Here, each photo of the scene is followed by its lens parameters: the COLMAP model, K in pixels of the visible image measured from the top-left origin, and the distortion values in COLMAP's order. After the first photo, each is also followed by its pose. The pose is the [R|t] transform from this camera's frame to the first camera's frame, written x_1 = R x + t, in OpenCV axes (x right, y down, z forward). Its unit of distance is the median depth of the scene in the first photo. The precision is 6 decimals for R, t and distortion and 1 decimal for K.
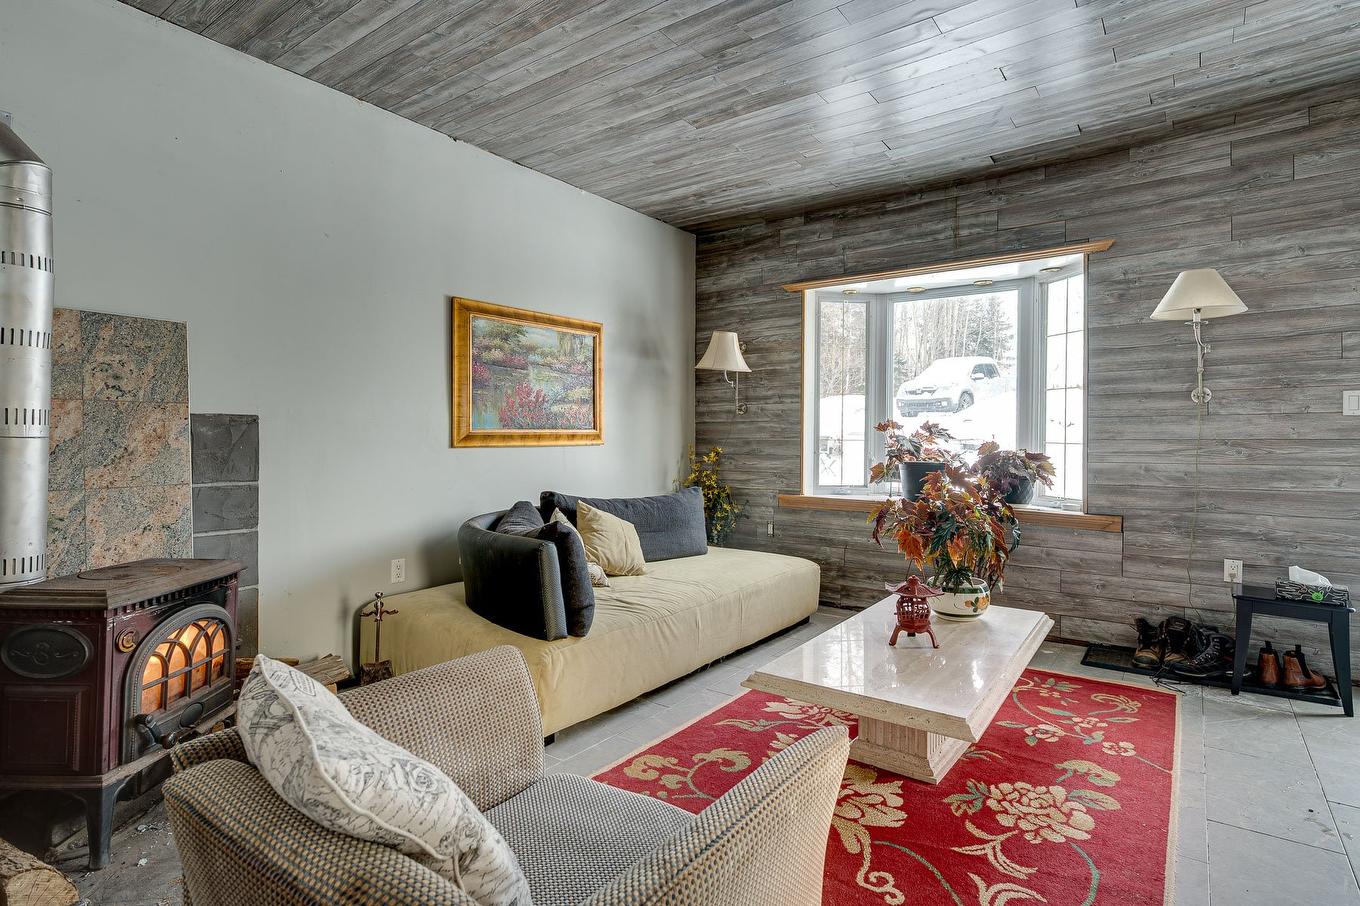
lens RADIAL K [[684.3, 0, 683.8], [0, 684.3, 440.4], [0, 0, 1]] dist [-0.001968, -0.000444]
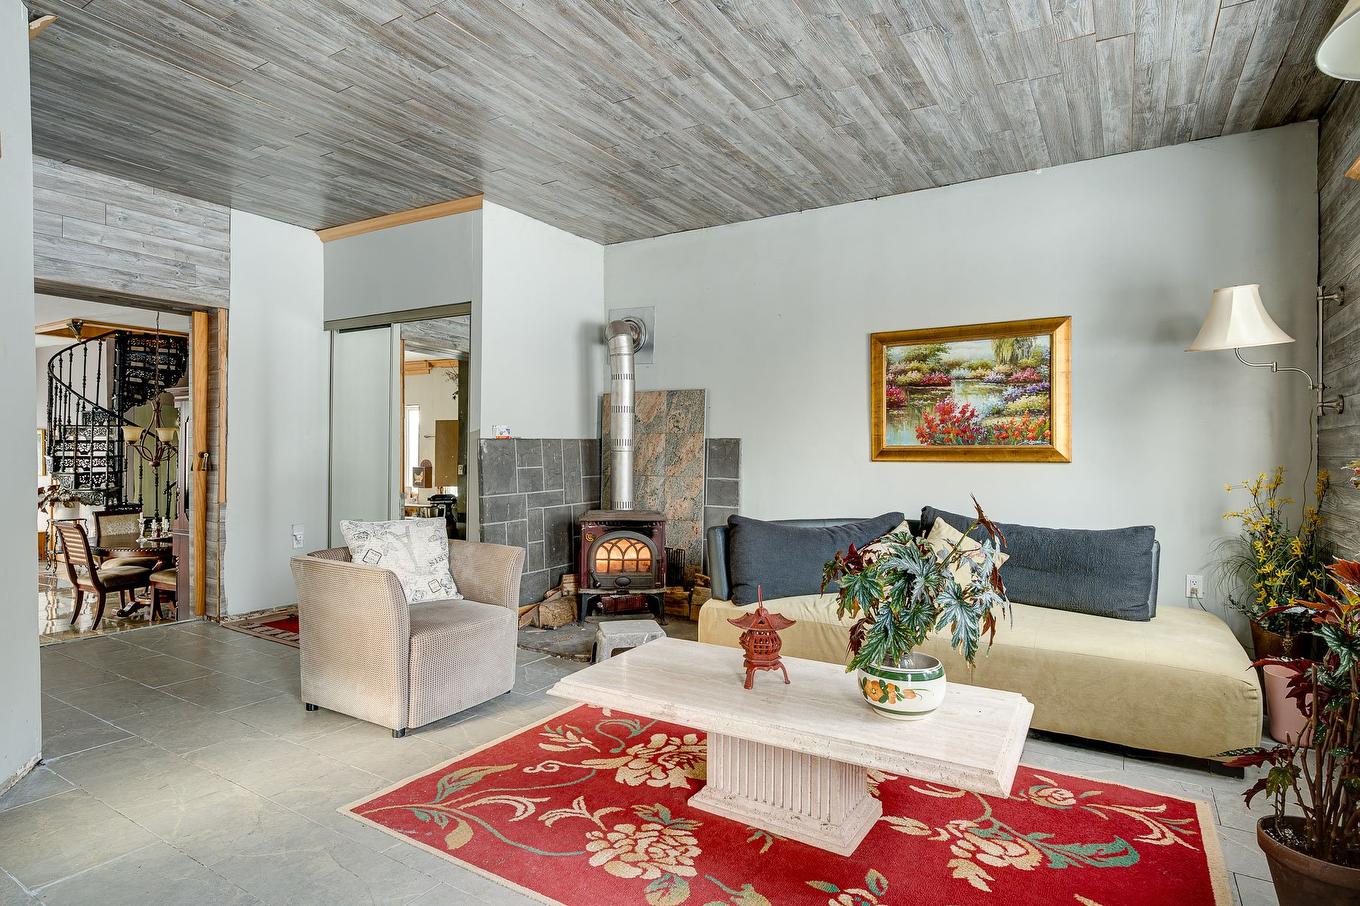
lens RADIAL K [[743.7, 0, 680.0], [0, 743.7, 453.0], [0, 0, 1]] dist [0.001091, 0.000031]
pose [[0.070196, 0.003683, -0.997526, 1.304652], [-0.009129, 0.999954, 0.003049, -0.006609], [0.997491, 0.008892, 0.070226, 0.824377]]
